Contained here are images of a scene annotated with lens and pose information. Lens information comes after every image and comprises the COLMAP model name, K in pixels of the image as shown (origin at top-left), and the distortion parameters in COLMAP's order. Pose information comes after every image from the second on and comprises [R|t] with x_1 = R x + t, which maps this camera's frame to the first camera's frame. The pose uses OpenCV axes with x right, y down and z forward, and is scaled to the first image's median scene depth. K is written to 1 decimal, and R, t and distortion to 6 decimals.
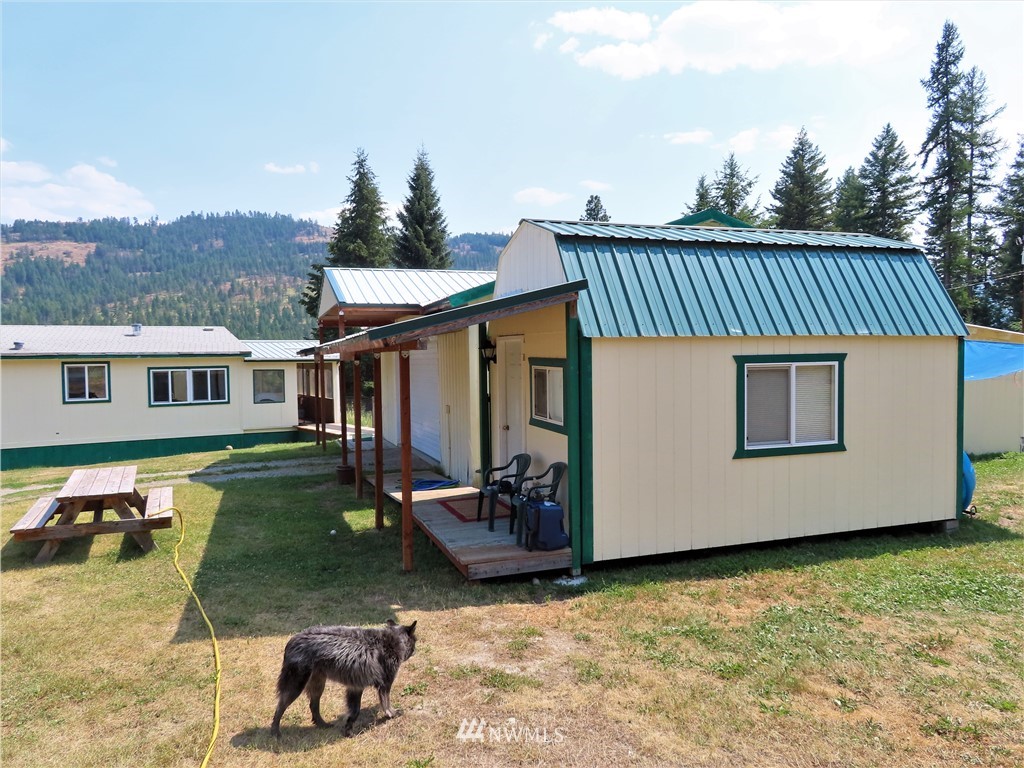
lens RADIAL K [[736.2, 0, 498.8], [0, 736.2, 388.4], [0, 0, 1]] dist [-0.007816, 0.005180]
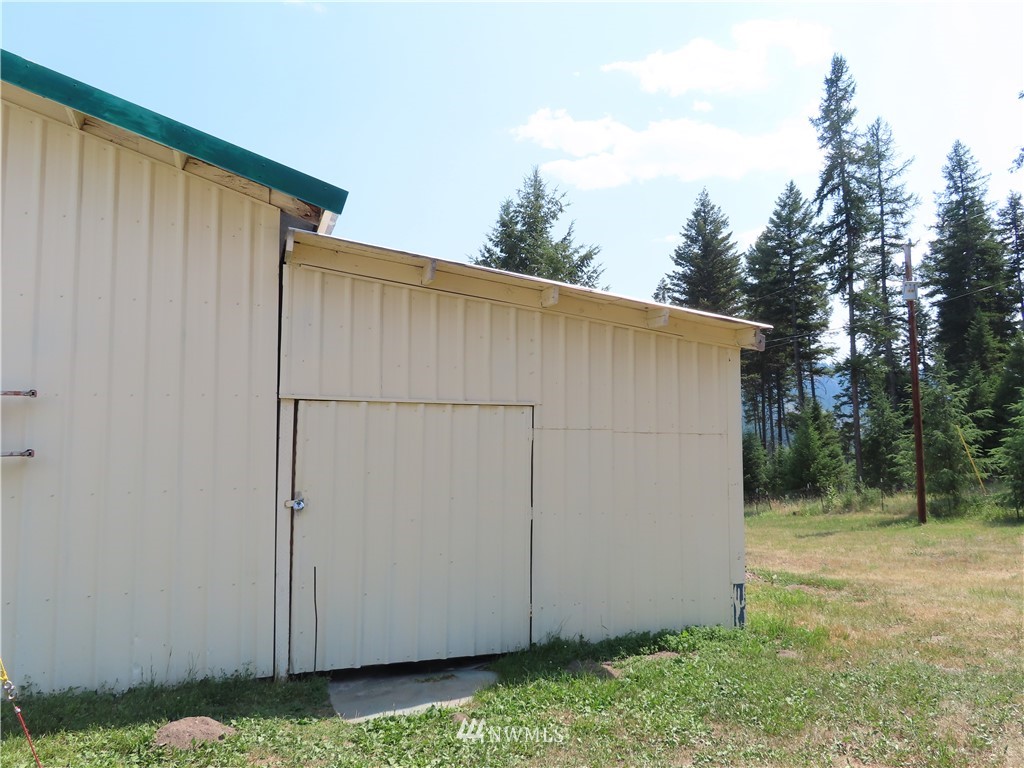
lens RADIAL K [[736.2, 0, 488.9], [0, 736.2, 401.9], [0, 0, 1]] dist [-0.007816, 0.005180]
pose [[0.999470, -0.004535, 0.032238, 0.134625], [0.007794, 0.994783, -0.101712, 0.000685], [-0.031609, 0.101909, 0.994291, 0.146296]]
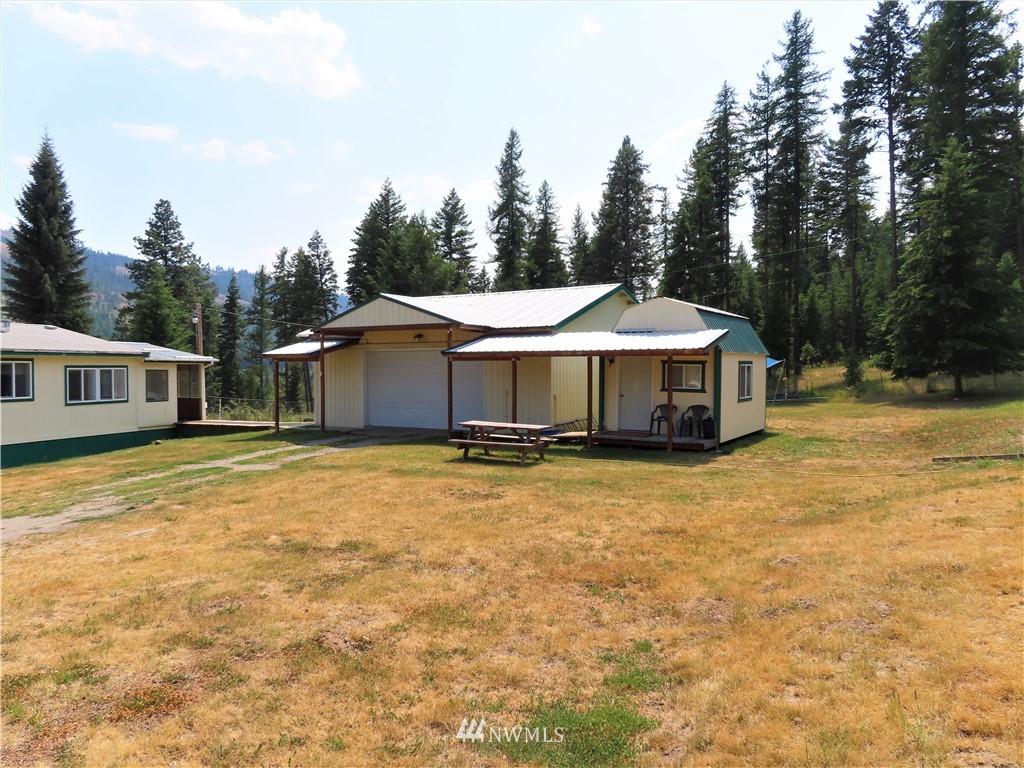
lens RADIAL K [[736.2, 0, 511.3], [0, 736.2, 387.0], [0, 0, 1]] dist [-0.007816, 0.005180]
pose [[0.767998, -0.002568, 0.640447, -0.233418], [0.014830, 0.999795, -0.013775, 0.008206], [-0.640281, 0.020077, 0.767879, -0.051749]]
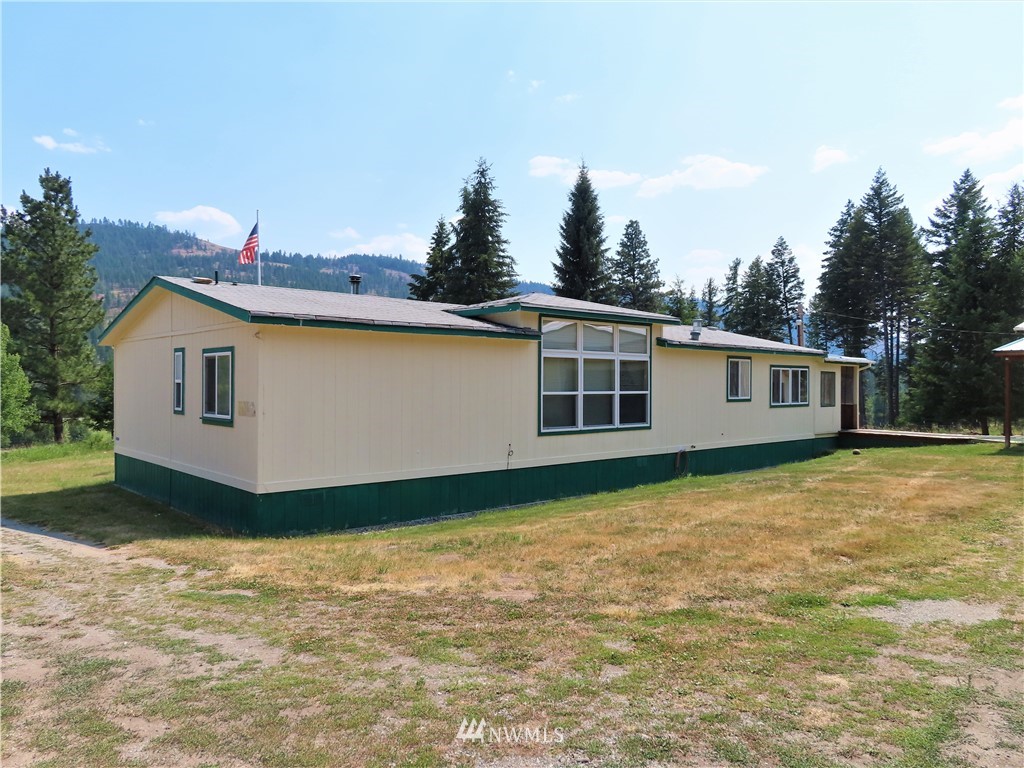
lens RADIAL K [[736.2, 0, 513.4], [0, 736.2, 379.8], [0, 0, 1]] dist [-0.007816, 0.005180]
pose [[0.985067, 0.019192, 0.171099, -0.342817], [-0.011530, 0.998890, -0.045660, 0.012989], [-0.171786, 0.043005, 0.984195, 0.052153]]
